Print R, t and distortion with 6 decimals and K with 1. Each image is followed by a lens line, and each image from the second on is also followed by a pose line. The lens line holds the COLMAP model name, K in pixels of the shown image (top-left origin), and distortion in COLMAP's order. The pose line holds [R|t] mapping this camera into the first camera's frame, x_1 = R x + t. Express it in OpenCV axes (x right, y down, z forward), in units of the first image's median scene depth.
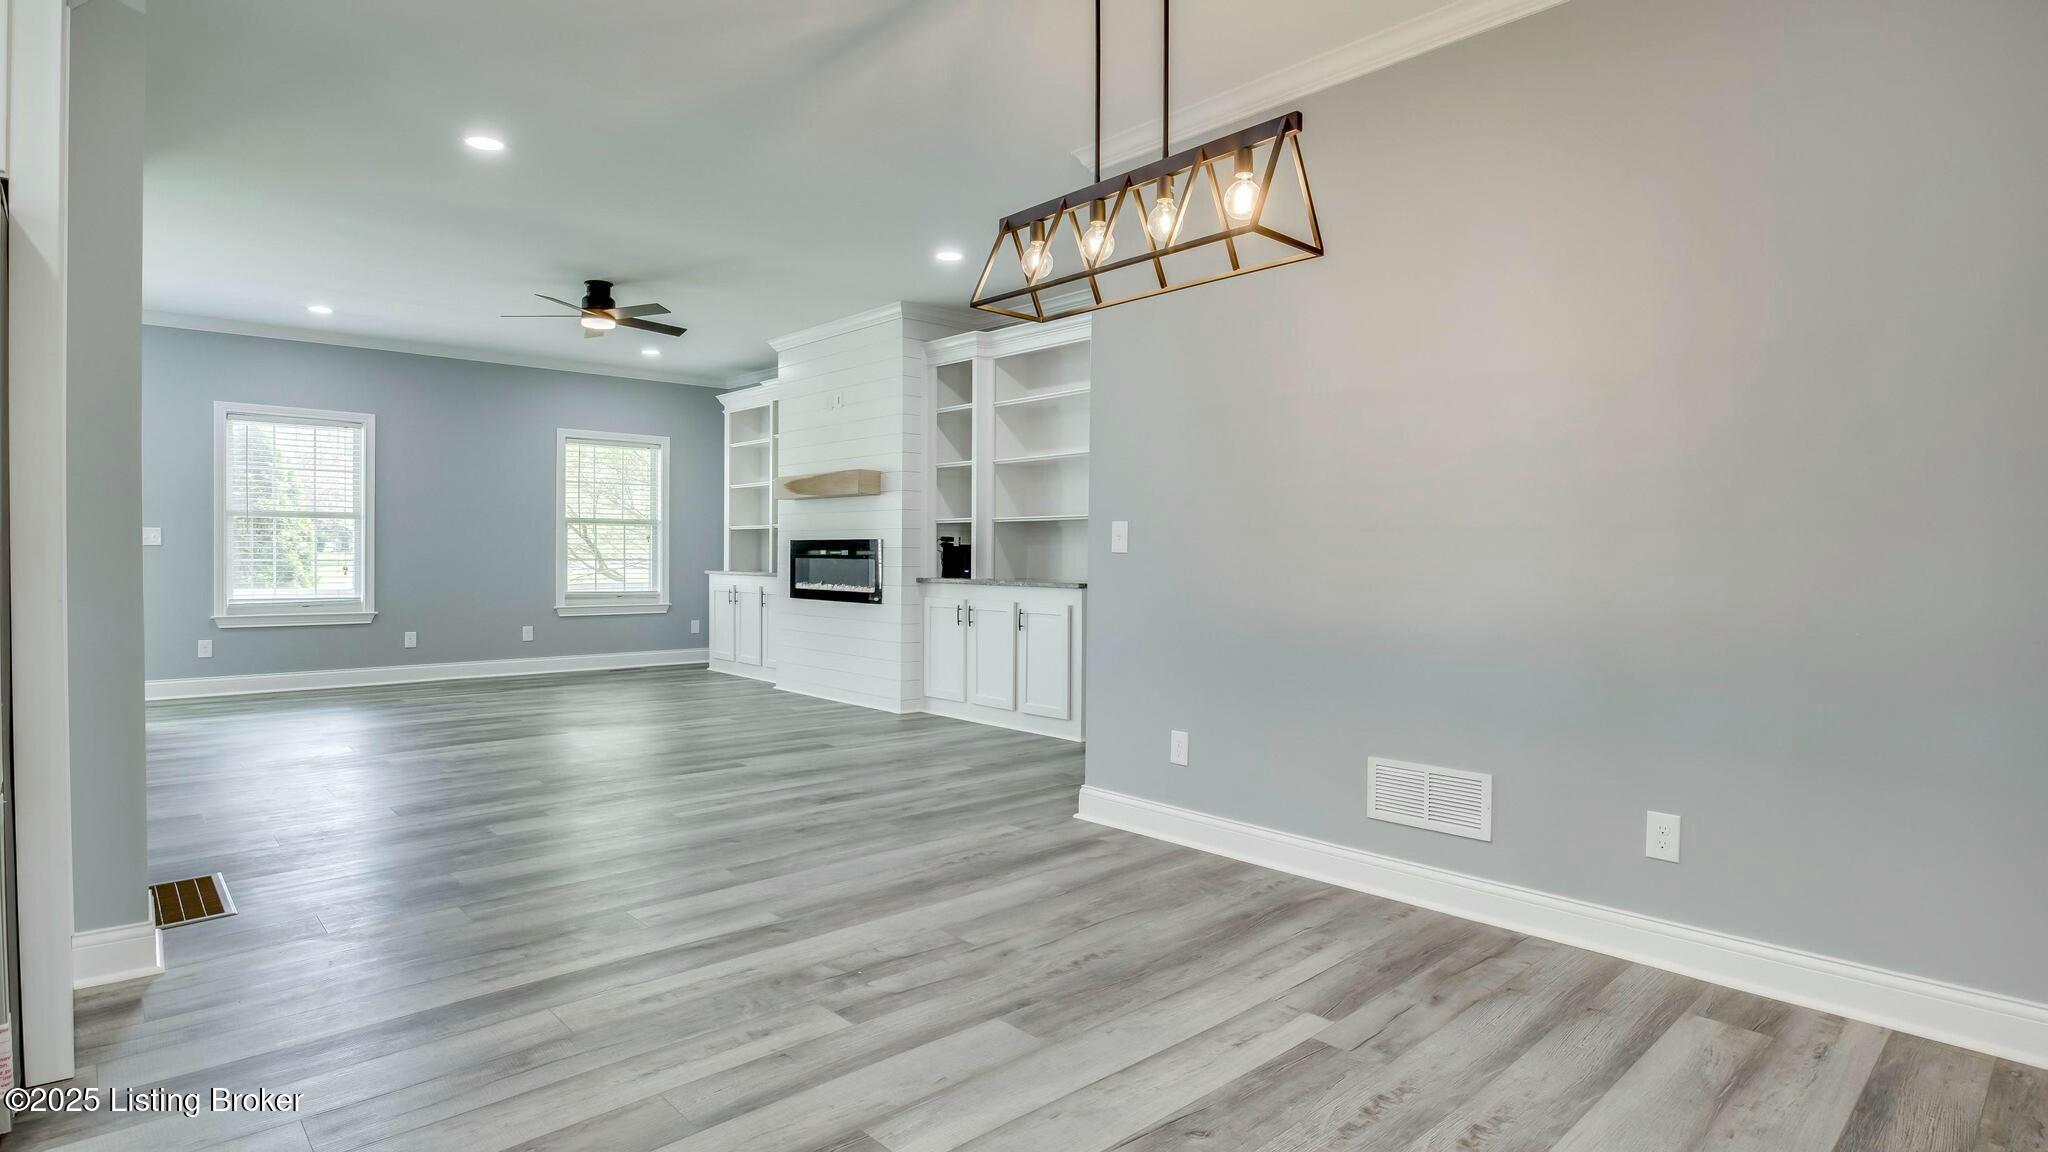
lens RADIAL K [[1057.0, 0, 1096.4], [0, 1057.0, 555.7], [0, 0, 1]] dist [-0.035295, 0.004899]
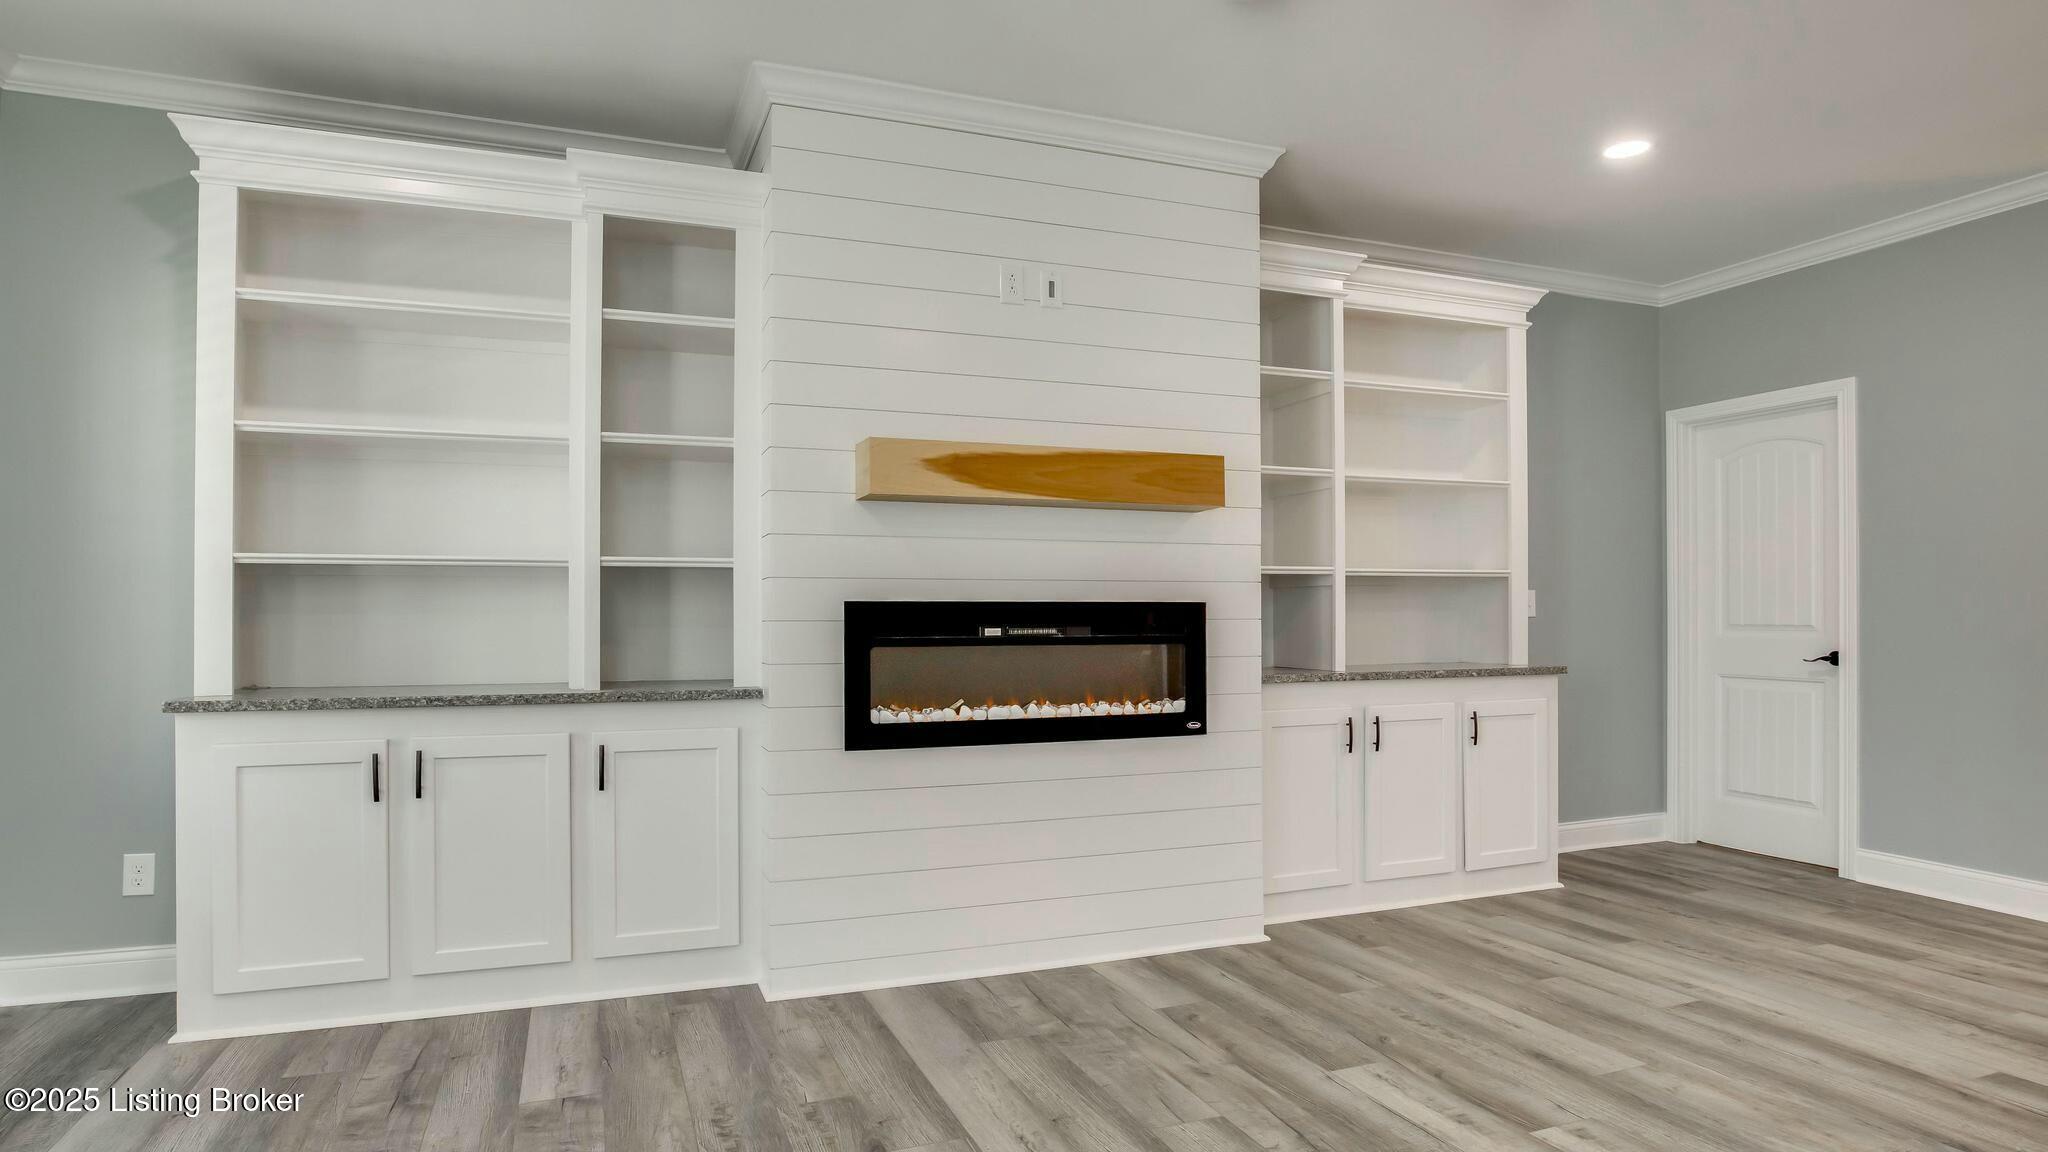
lens RADIAL K [[1057.0, 0, 945.4], [0, 1057.0, 606.7], [0, 0, 1]] dist [-0.035295, 0.004899]
pose [[0.436887, 0.001302, 0.899515, -0.718044], [0.007505, 0.999959, -0.005092, -0.012376], [-0.899485, 0.008975, 0.436859, 0.917194]]
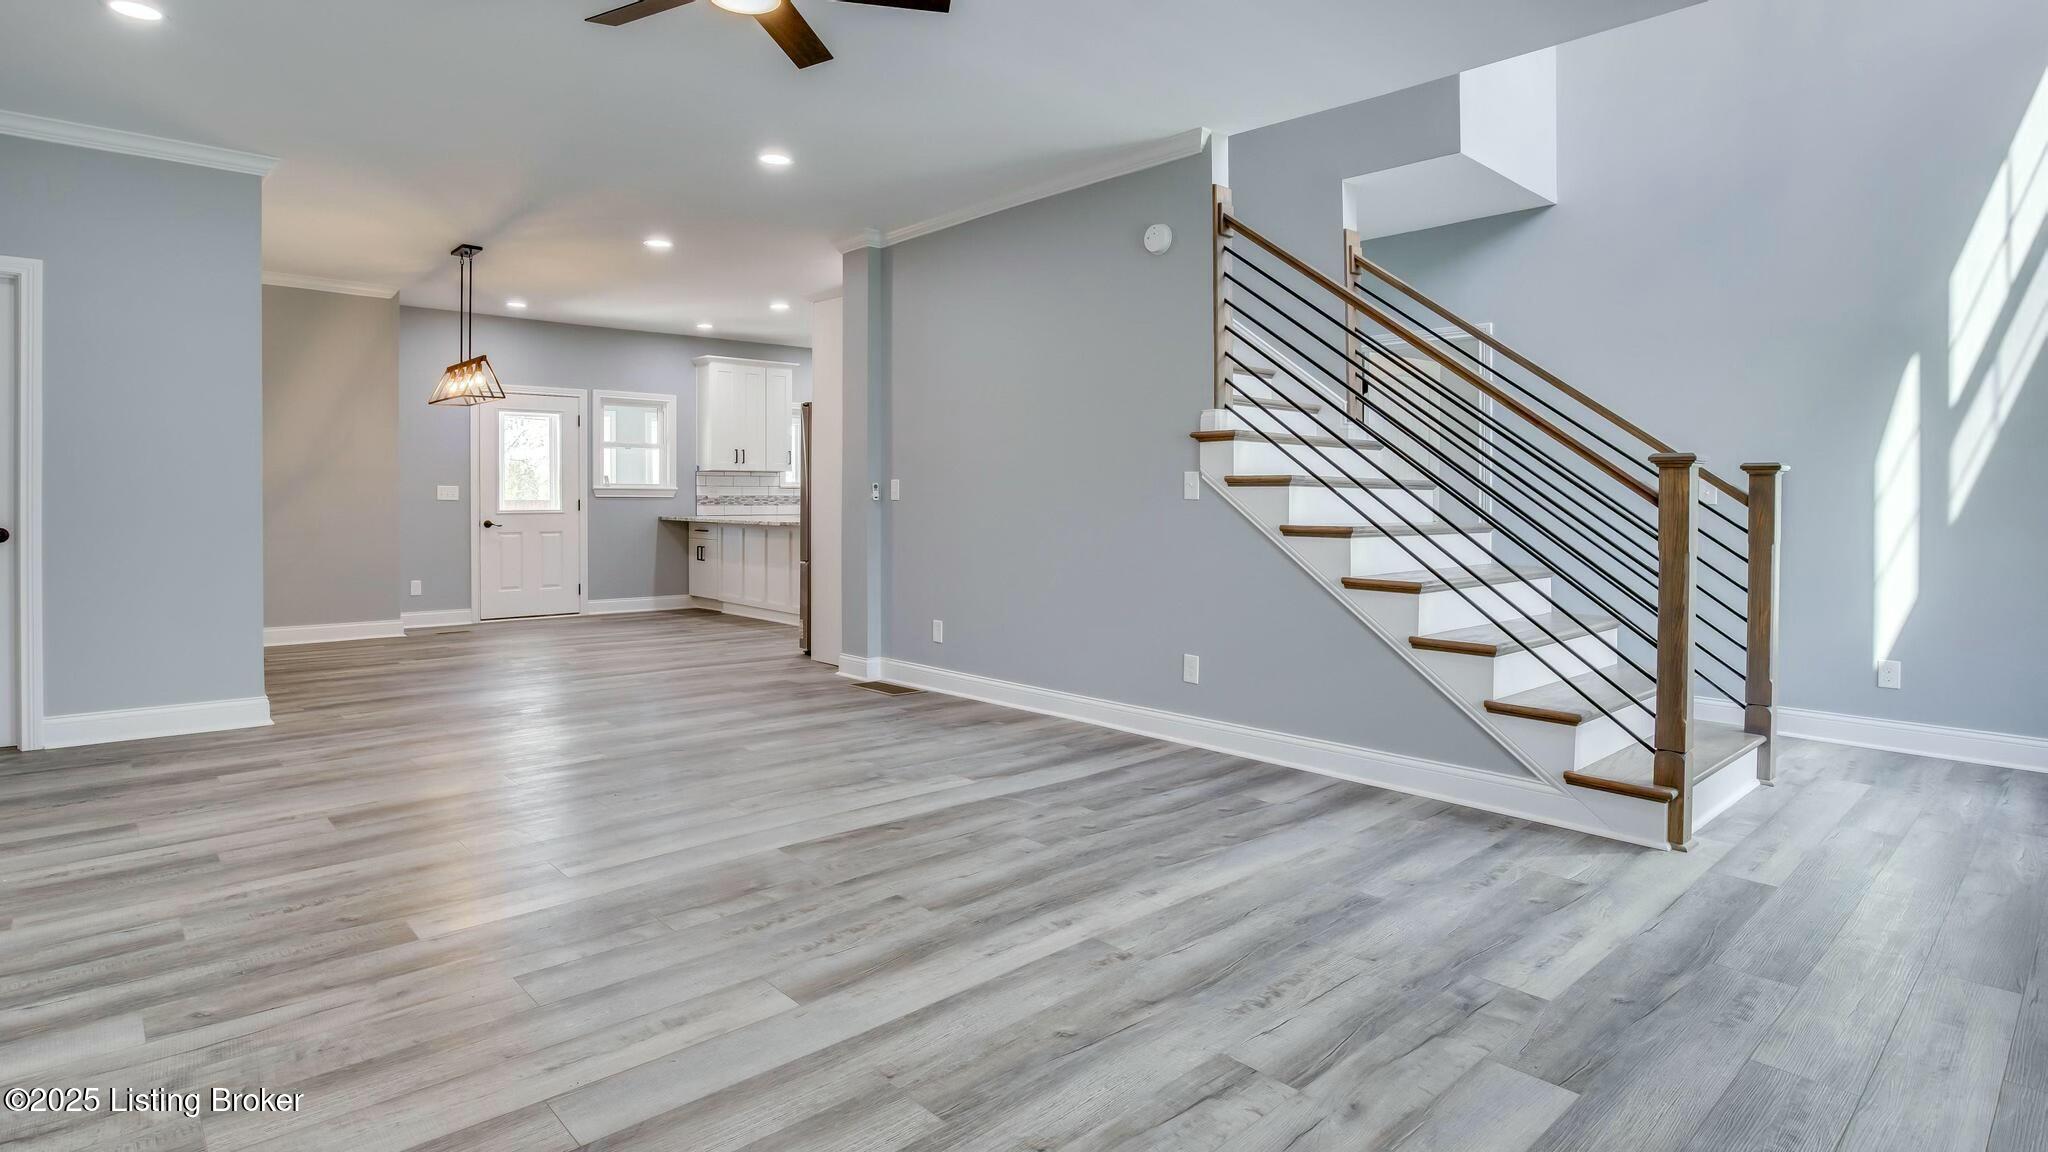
lens RADIAL K [[1057.0, 0, 1070.3], [0, 1057.0, 502.3], [0, 0, 1]] dist [-0.035295, 0.004899]
pose [[-0.999919, -0.012074, 0.003990, -0.561442], [-0.012044, 0.999899, 0.007546, -0.010564], [-0.004080, 0.007497, -0.999964, 1.318792]]
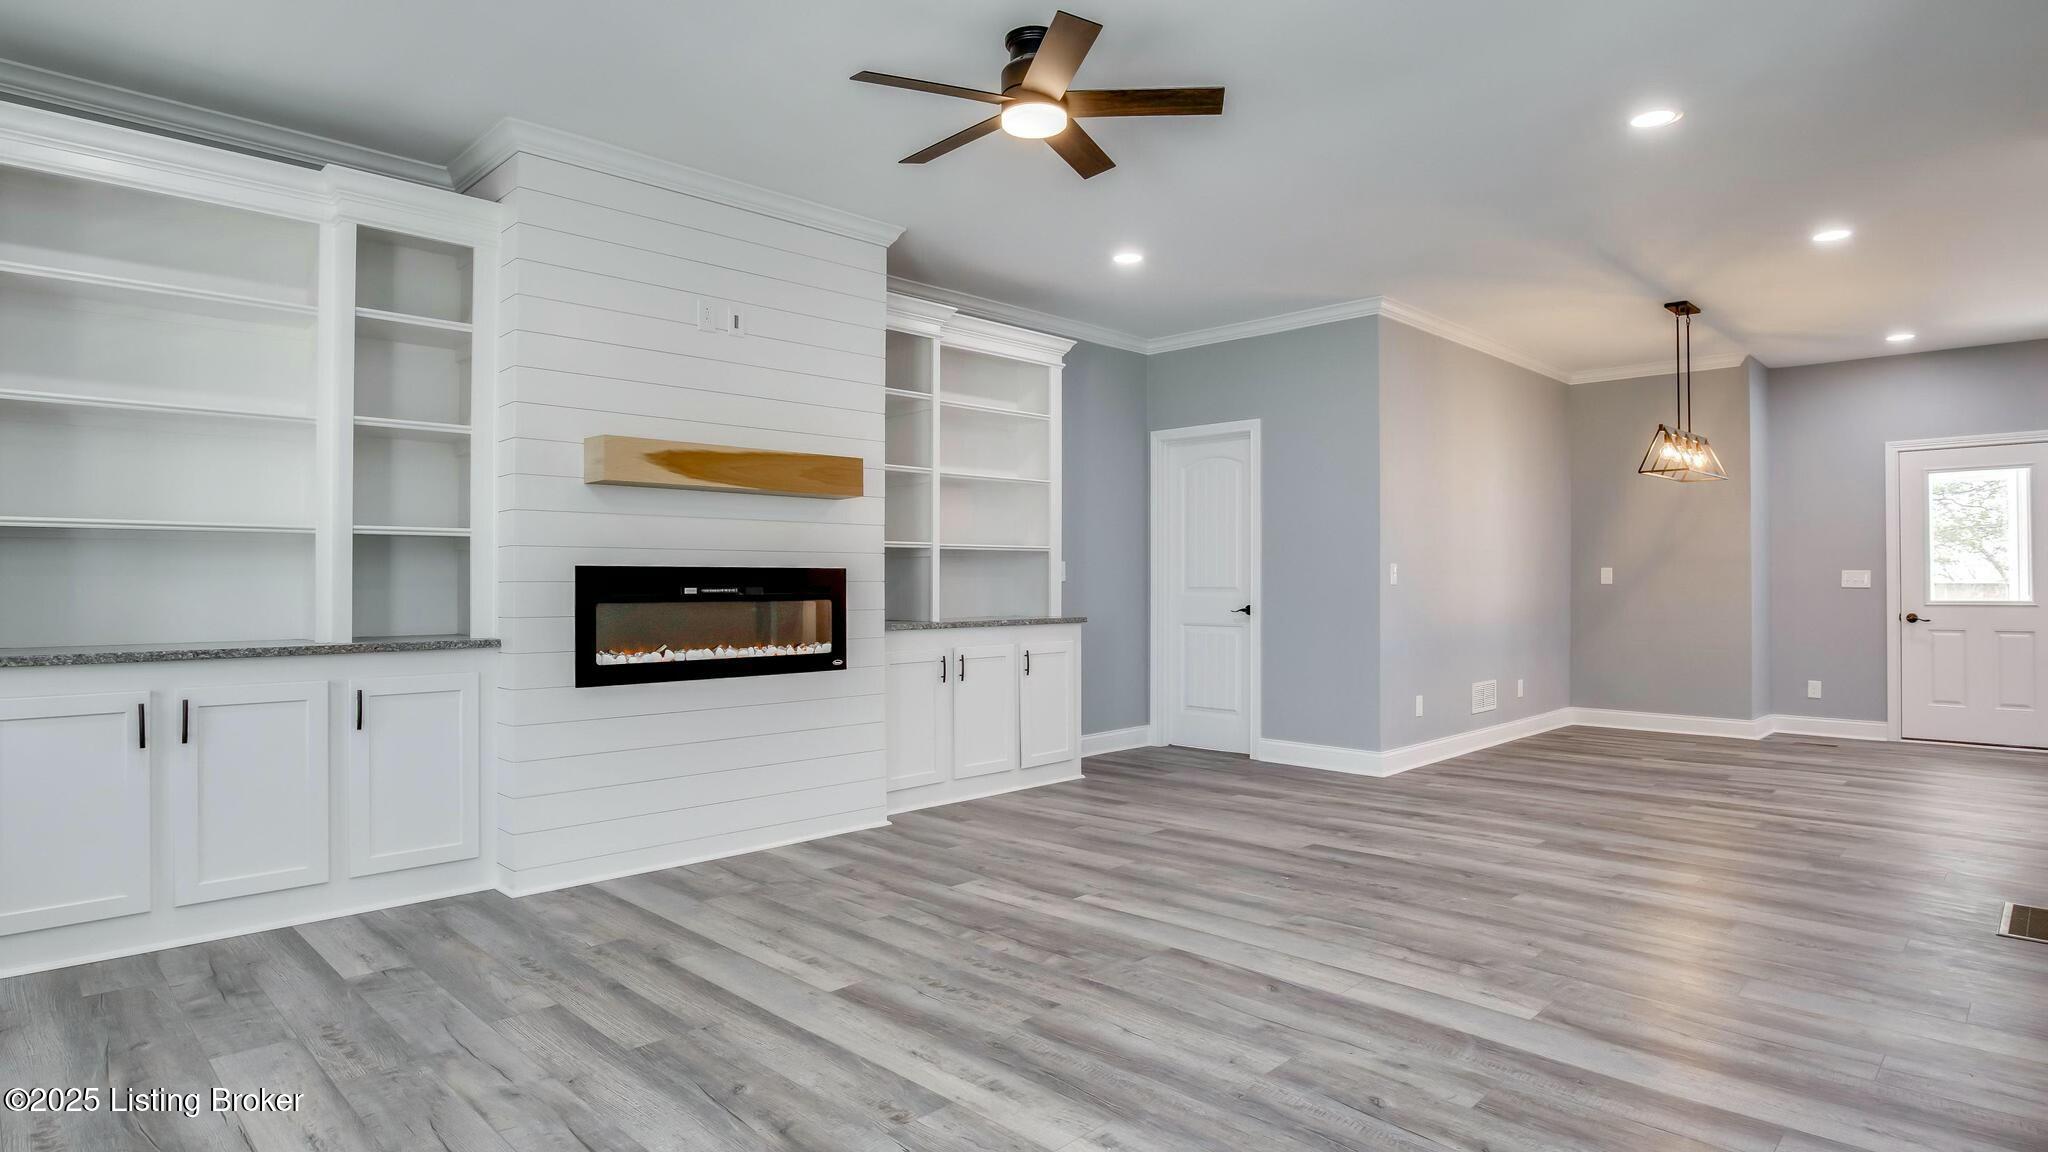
lens RADIAL K [[1094.5, 0, 970.5], [0, 1094.5, 570.8], [0, 0, 1]] dist [-0.030168, 0.000921]
pose [[0.014551, 0.004835, 0.999882, -0.894380], [0.004995, 0.999975, -0.004908, -0.010972], [-0.999882, 0.005066, 0.014527, 0.938040]]
